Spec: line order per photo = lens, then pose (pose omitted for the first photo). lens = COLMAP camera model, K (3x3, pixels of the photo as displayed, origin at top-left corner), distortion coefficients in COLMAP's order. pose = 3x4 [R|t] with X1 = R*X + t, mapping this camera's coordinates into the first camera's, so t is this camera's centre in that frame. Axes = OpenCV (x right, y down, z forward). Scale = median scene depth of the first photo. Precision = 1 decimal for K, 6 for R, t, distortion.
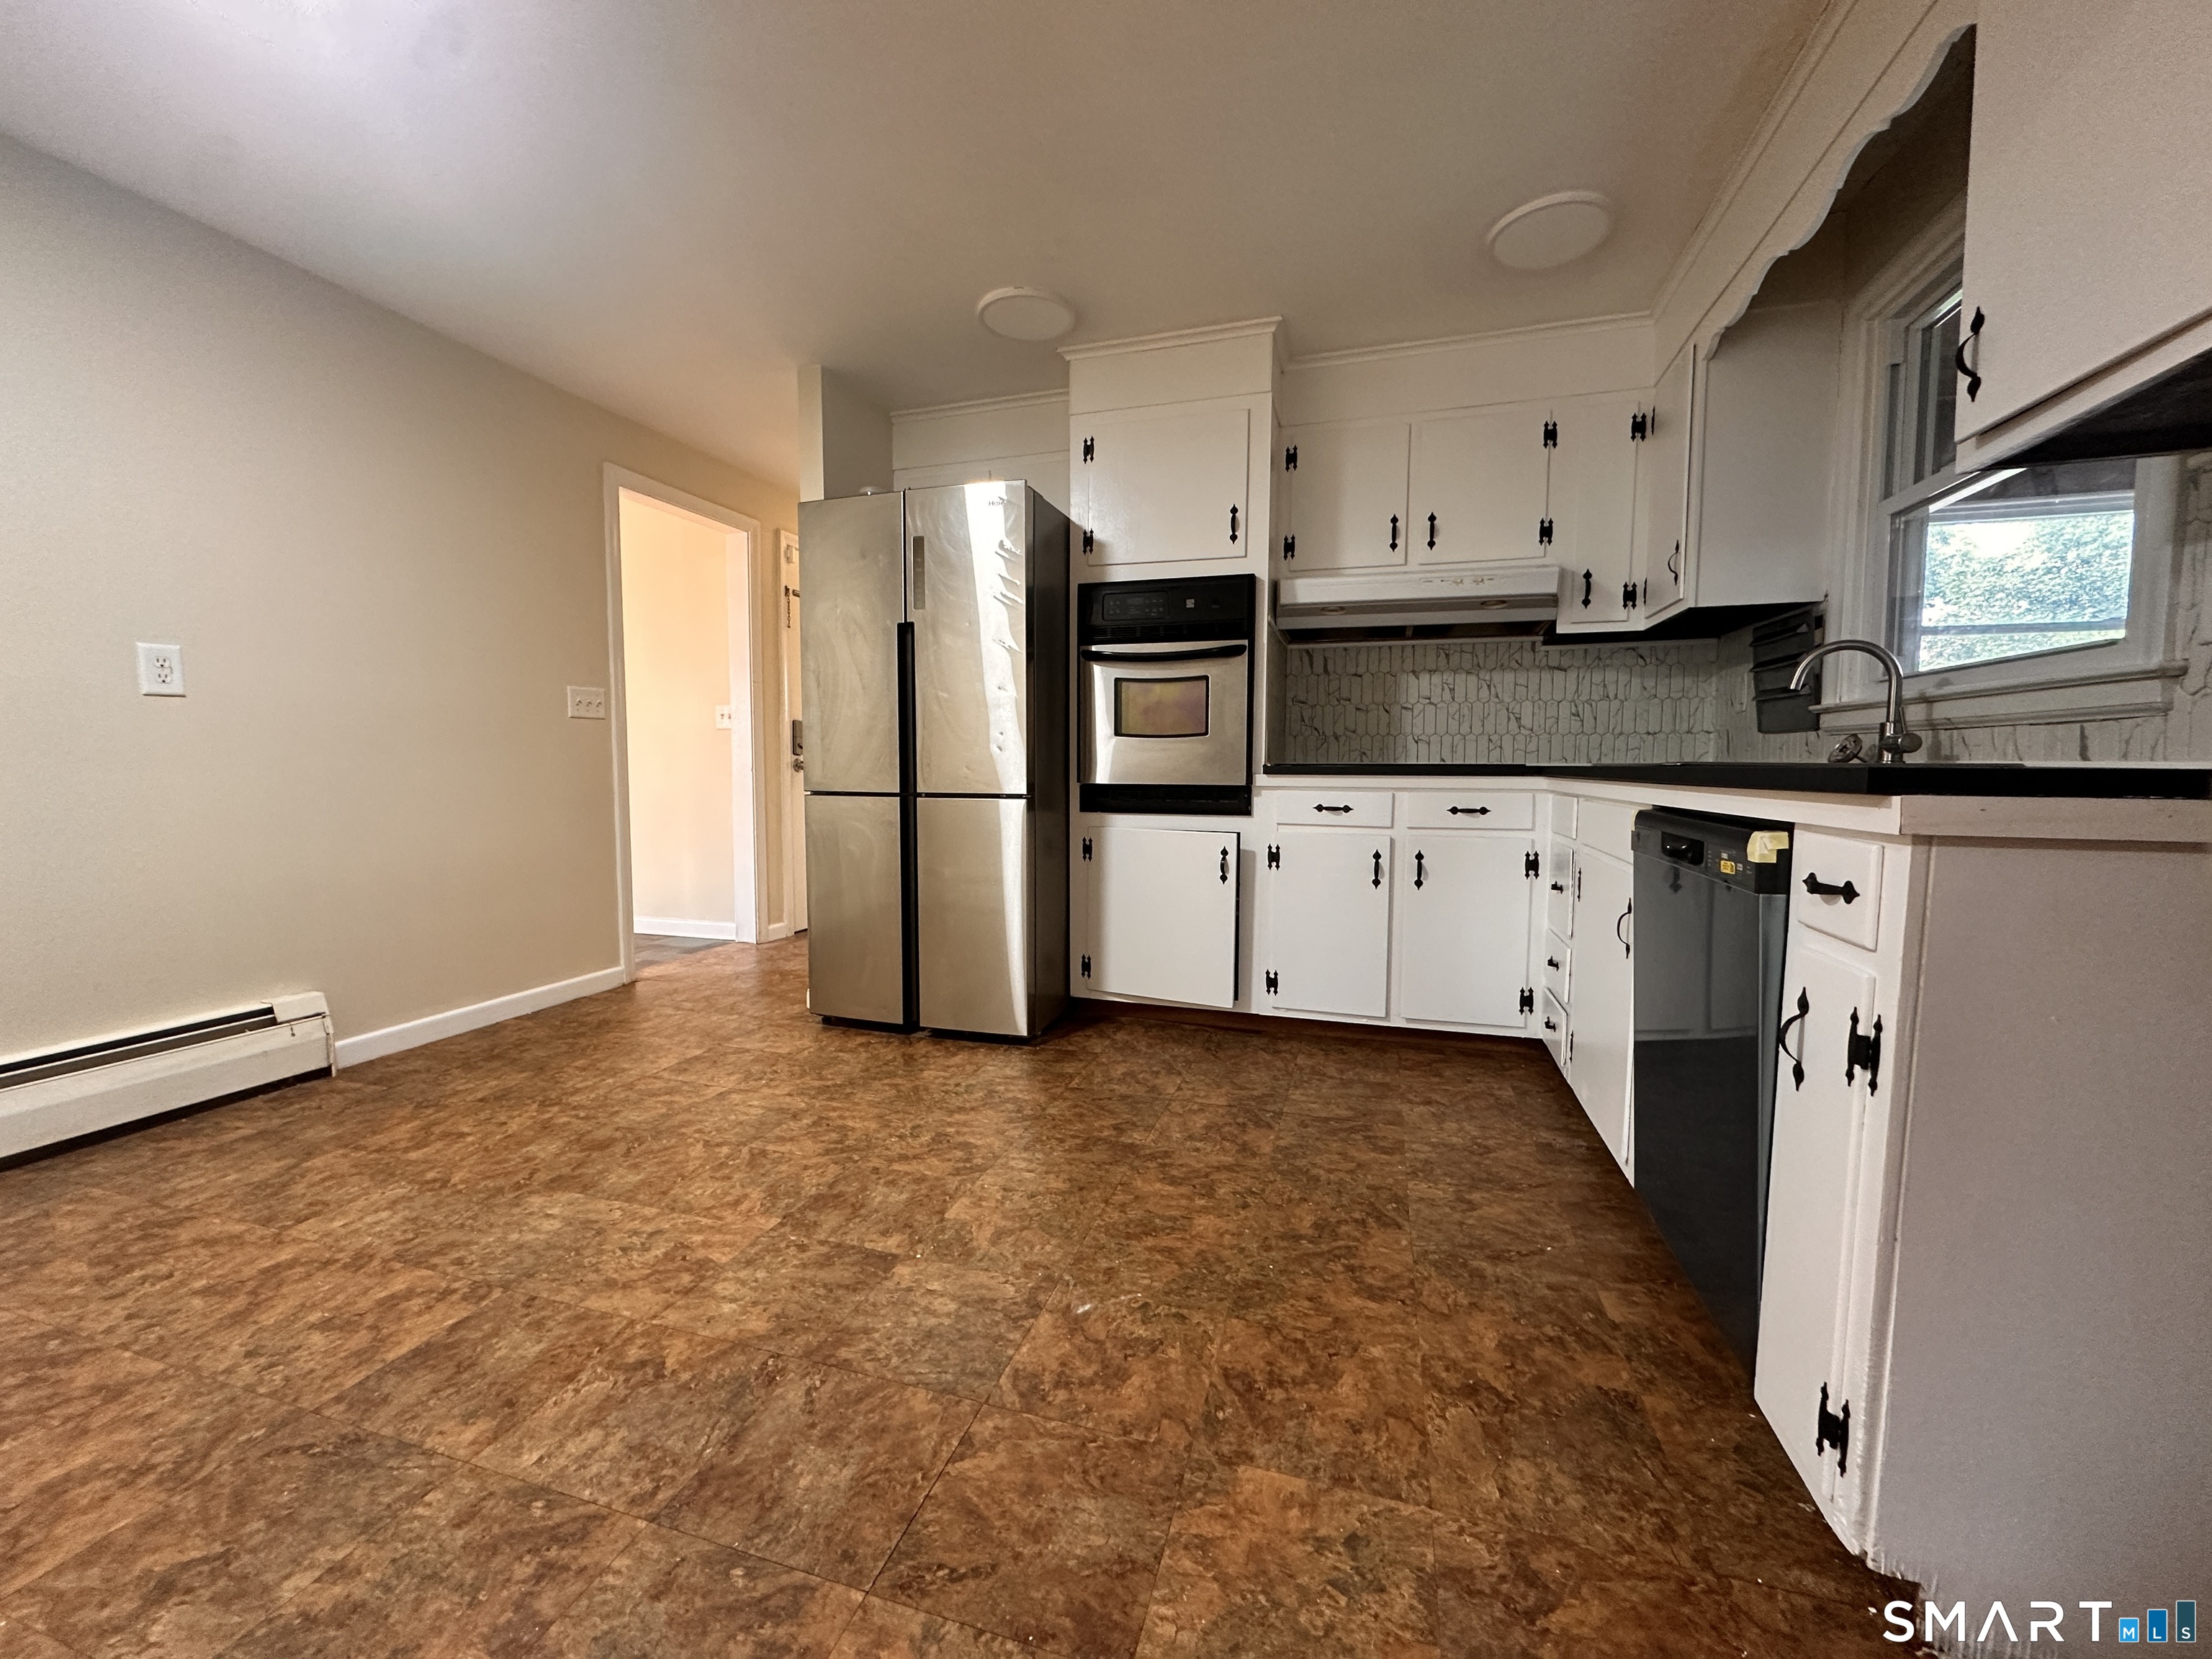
lens RADIAL K [[881.9, 0, 1103.3], [0, 881.9, 828.2], [0, 0, 1]] dist [-0.001066, -0.000028]
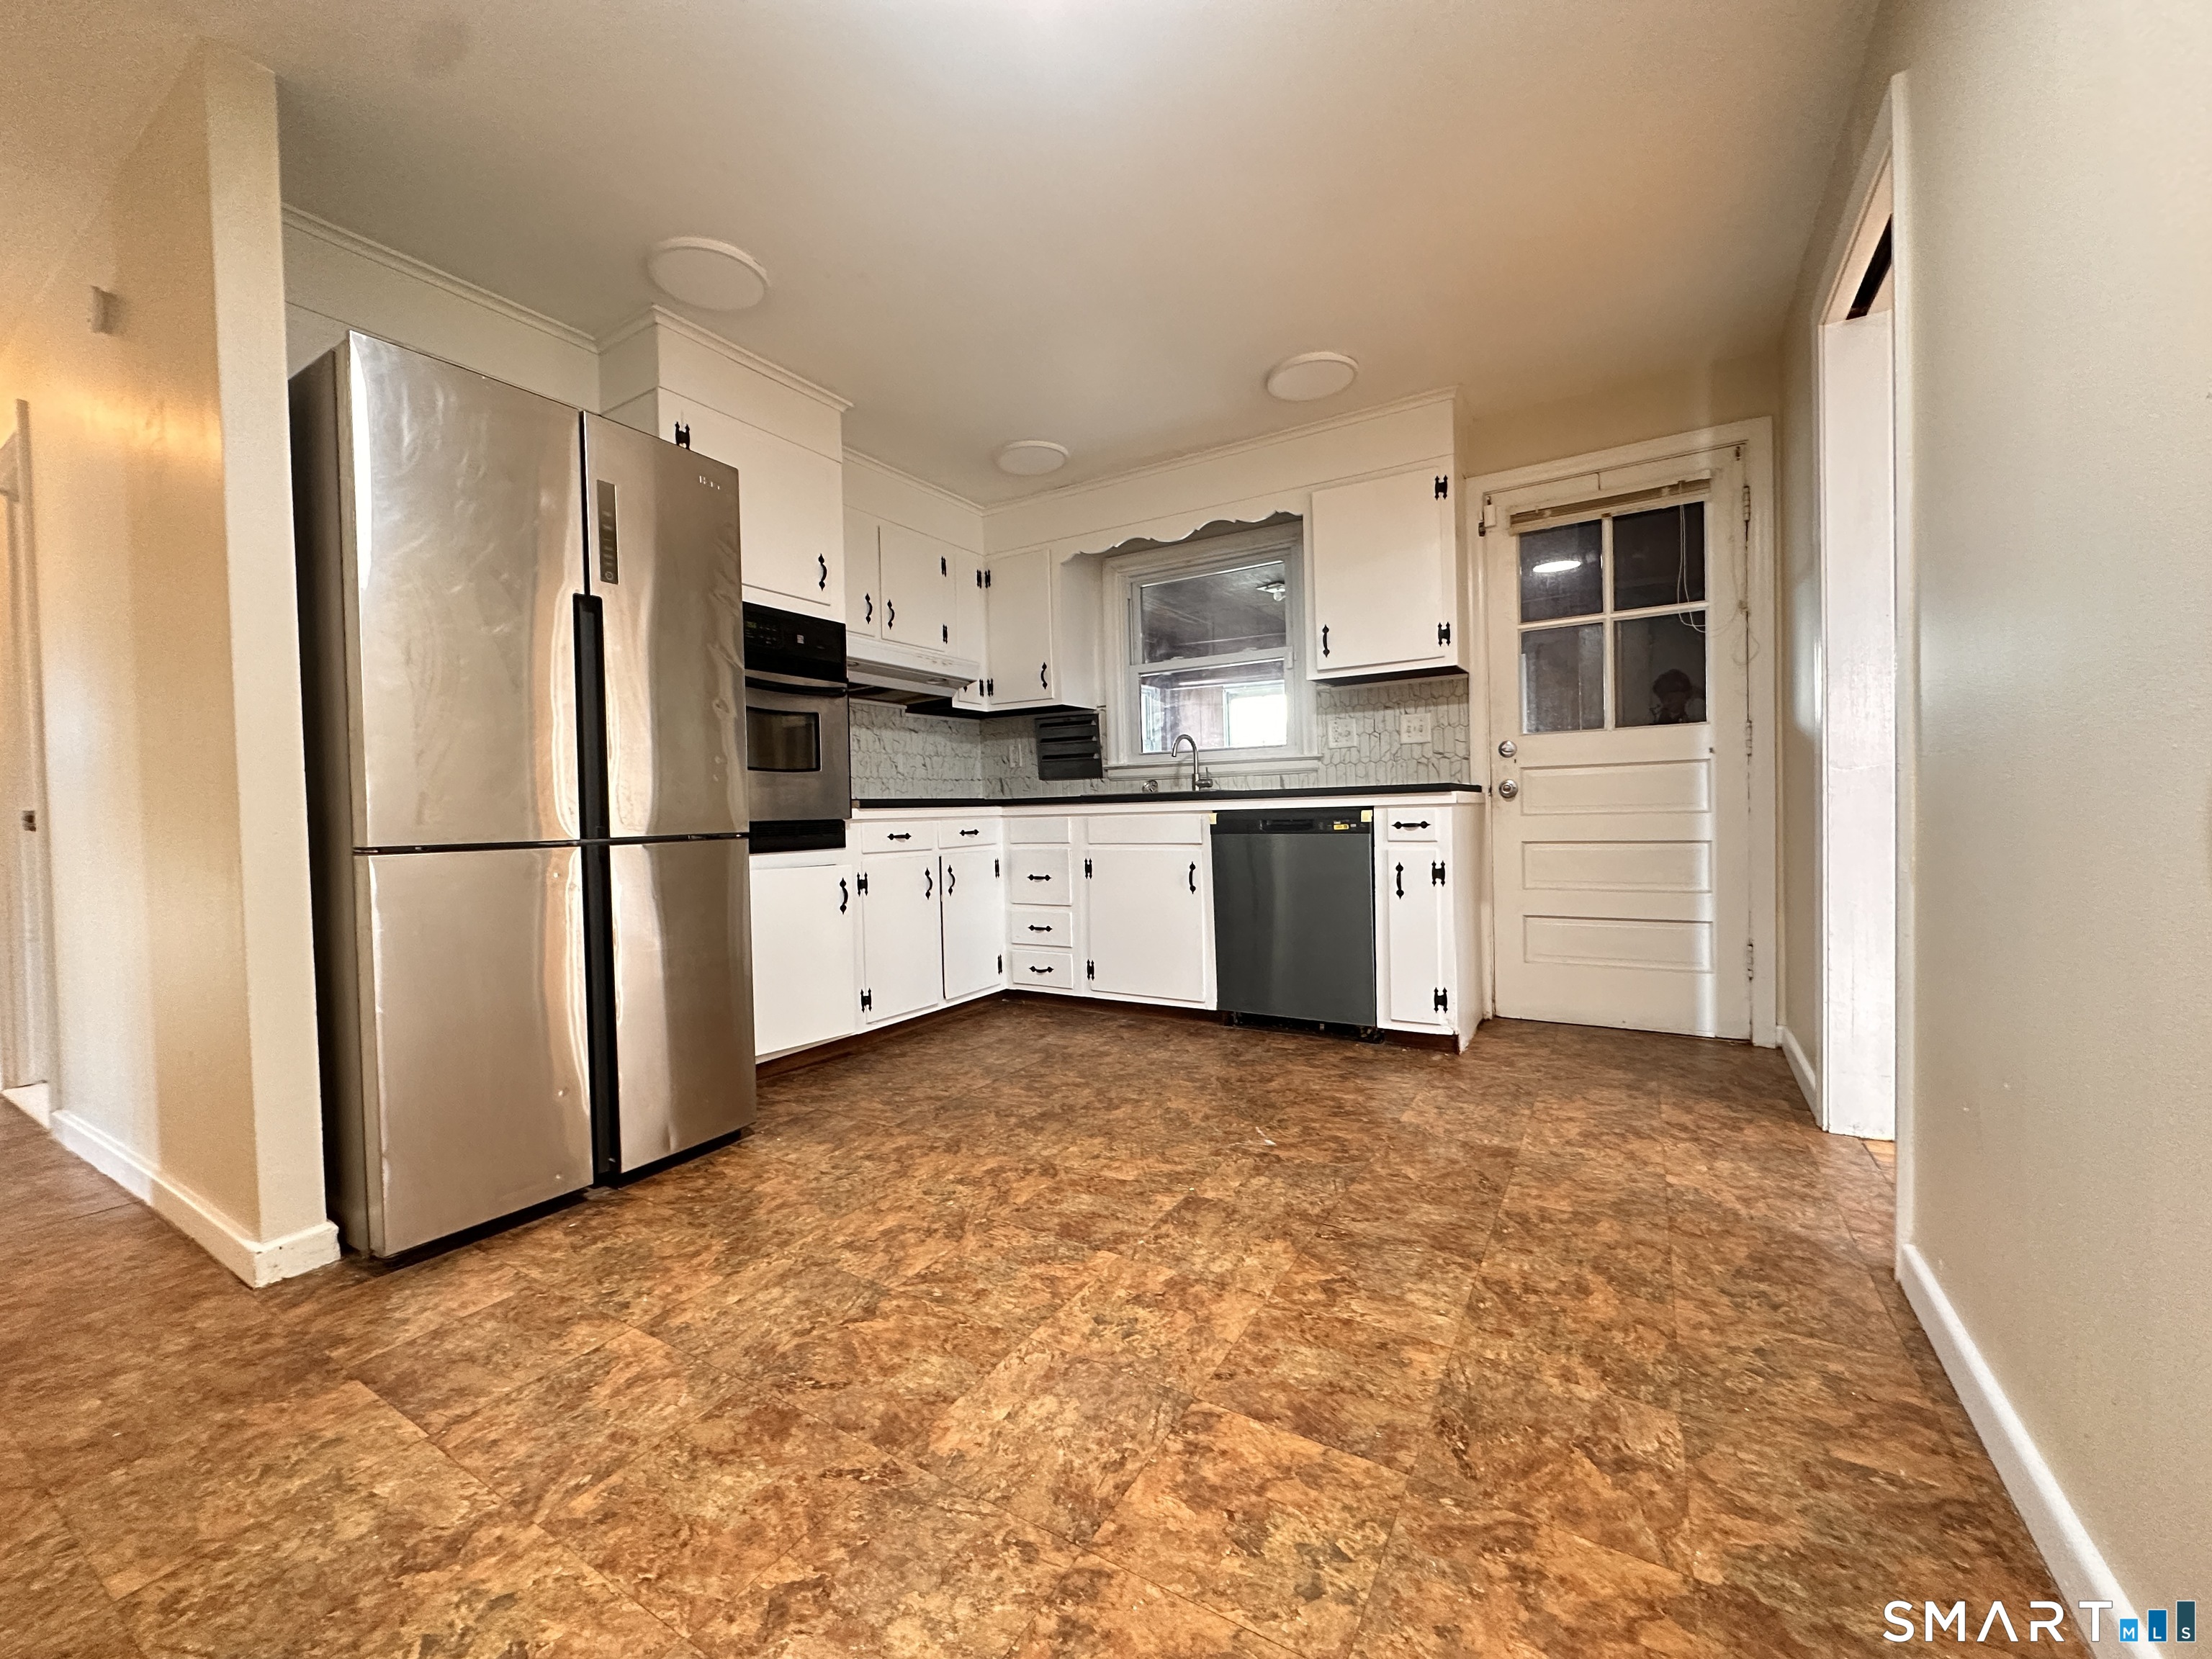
lens RADIAL K [[881.9, 0, 1103.3], [0, 881.9, 828.2], [0, 0, 1]] dist [-0.001066, -0.000028]
pose [[0.236803, -0.030512, 0.971078, -1.189567], [0.096216, 0.995330, 0.007812, -0.024113], [-0.966782, 0.091583, 0.238633, 0.666530]]
